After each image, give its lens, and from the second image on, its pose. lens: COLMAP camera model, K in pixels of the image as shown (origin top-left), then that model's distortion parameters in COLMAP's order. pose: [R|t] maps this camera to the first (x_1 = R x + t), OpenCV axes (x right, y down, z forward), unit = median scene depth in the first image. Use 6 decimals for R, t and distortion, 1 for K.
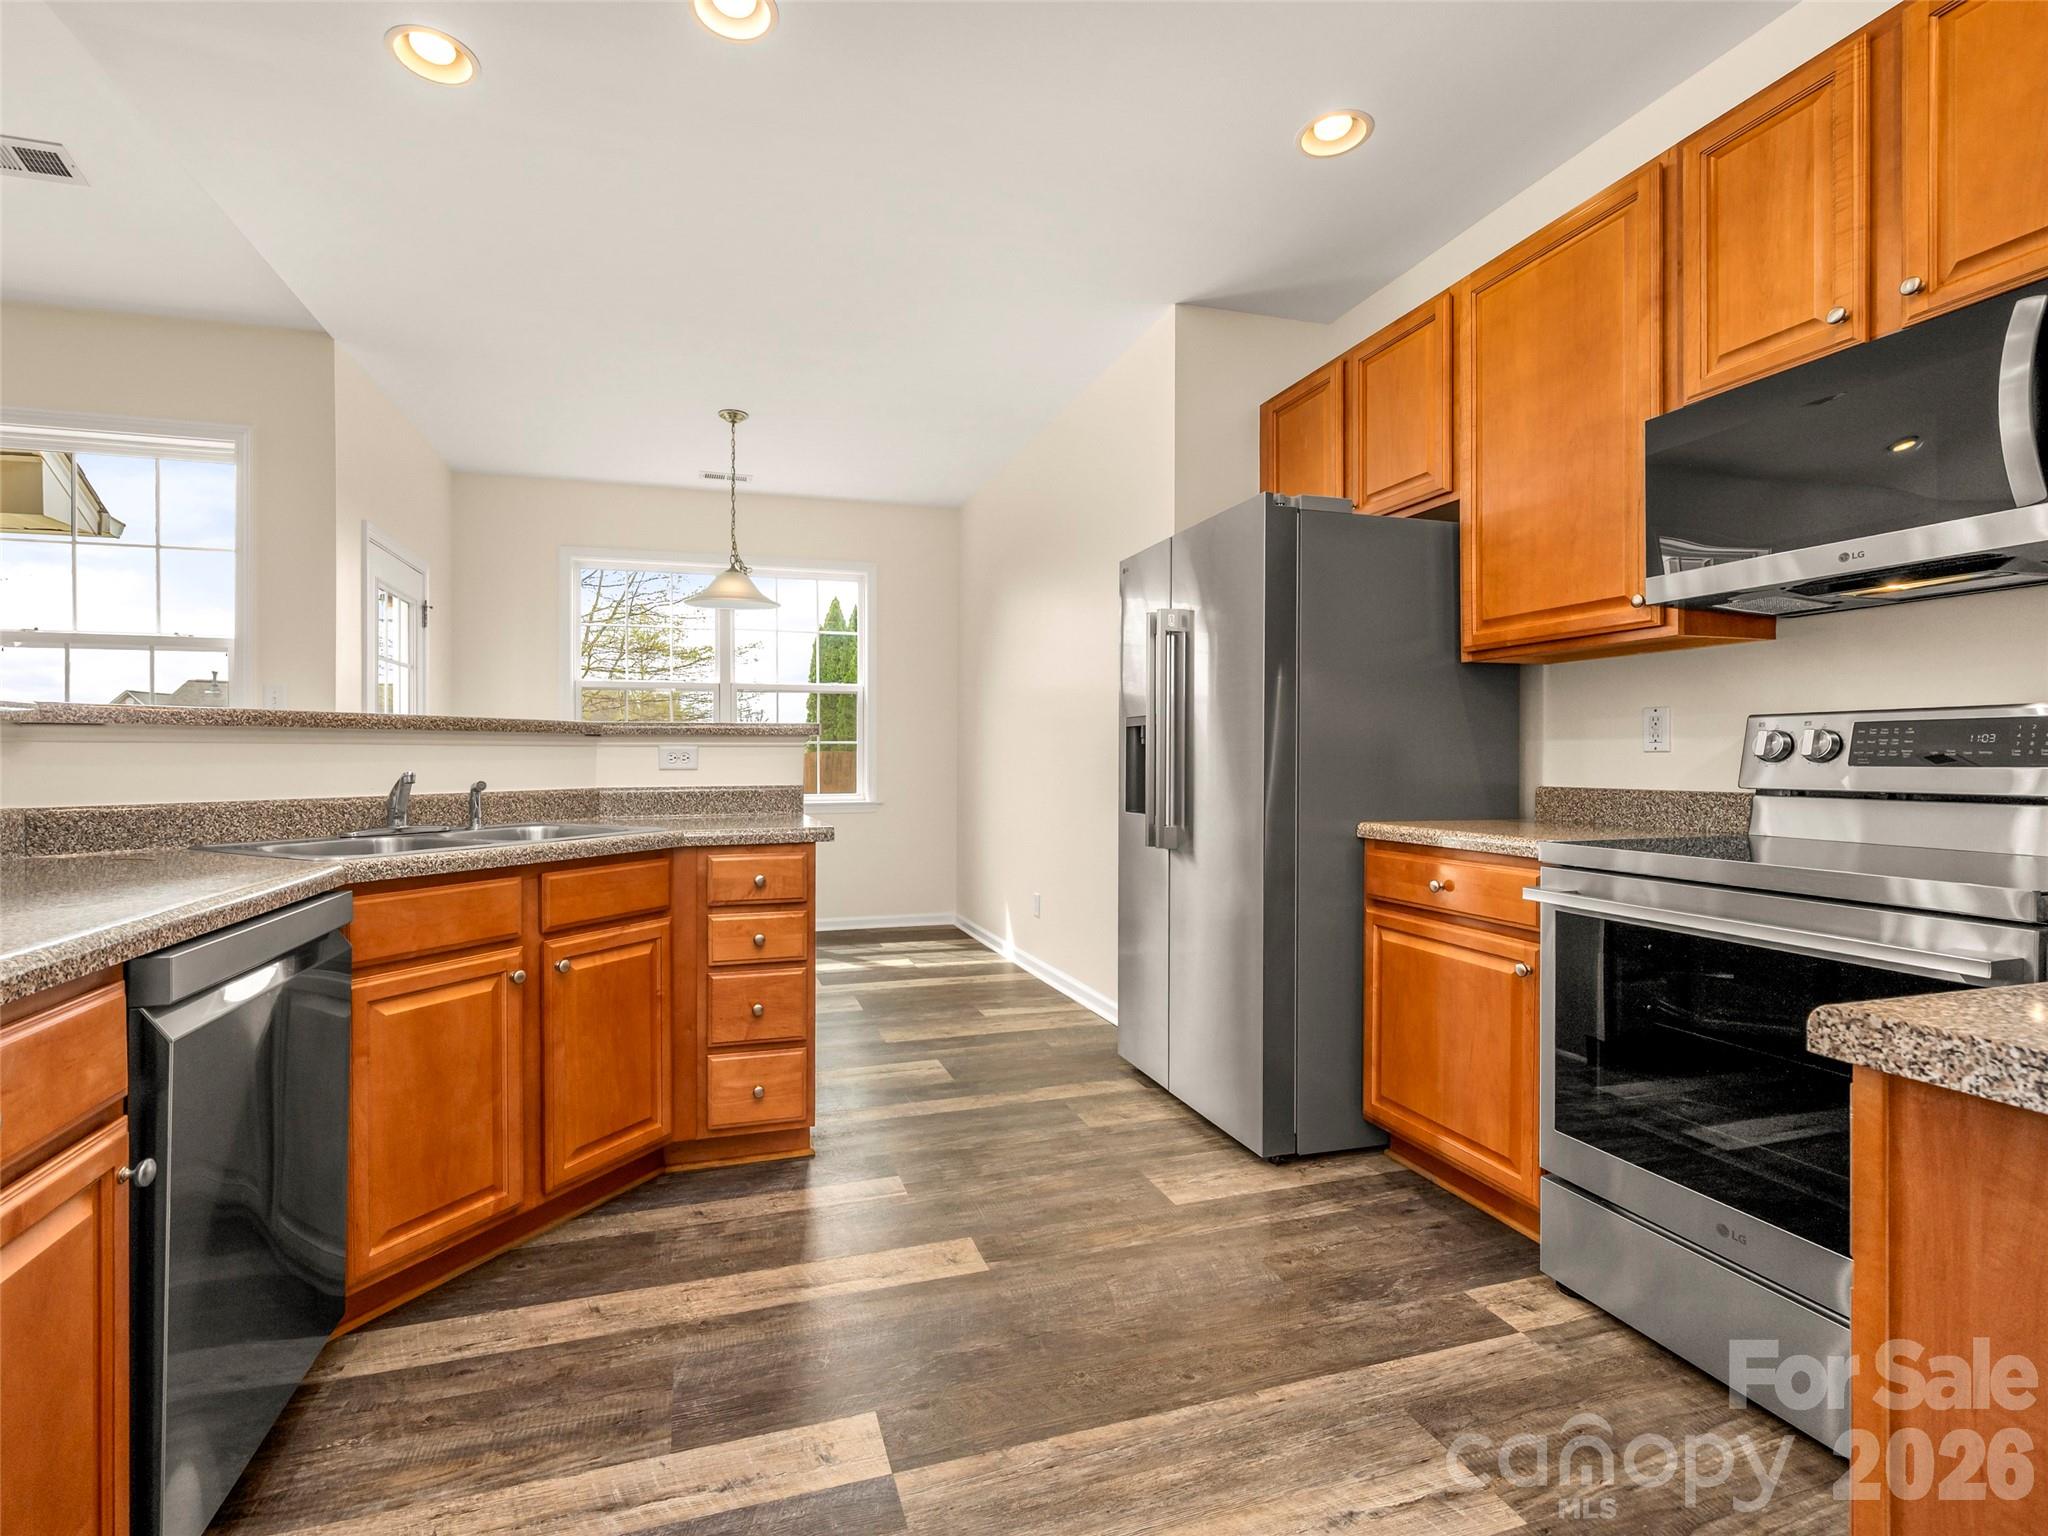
lens RADIAL K [[823.0, 0, 1014.7], [0, 823.0, 761.6], [0, 0, 1]] dist [-0.001296, -0.000176]
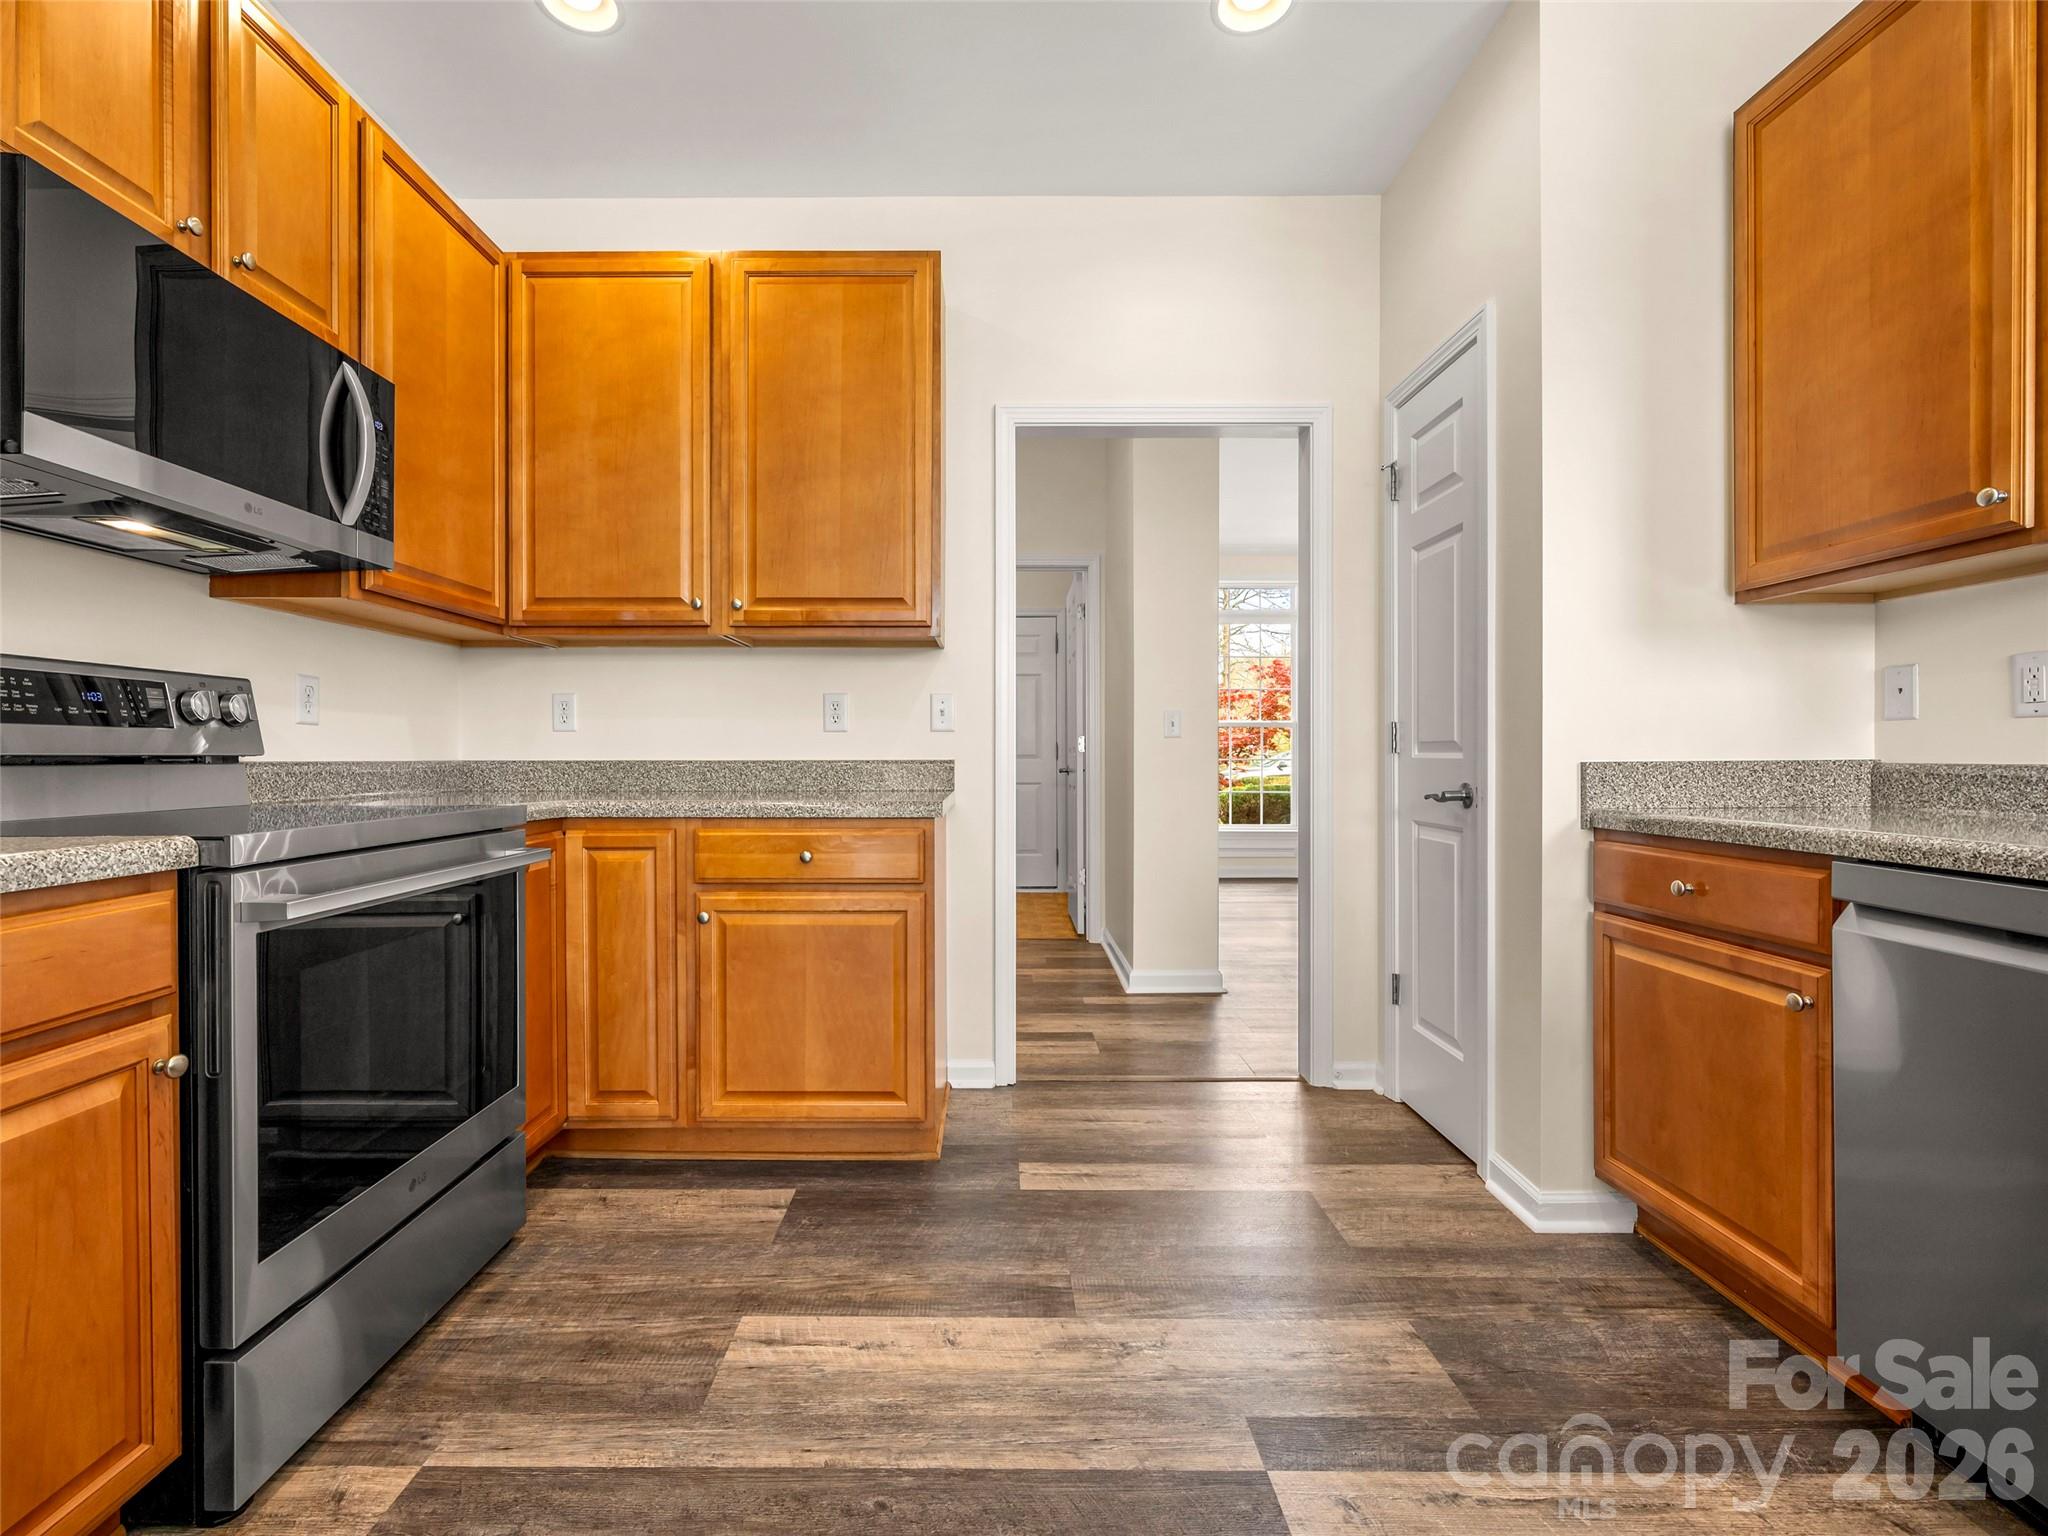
lens RADIAL K [[823.0, 0, 1014.7], [0, 823.0, 761.6], [0, 0, 1]] dist [-0.001296, -0.000176]
pose [[-0.941020, 0.000641, 0.338350, -0.188927], [0.003687, 0.999958, 0.008360, 0.052854], [-0.338330, 0.009115, -0.940983, 1.891691]]
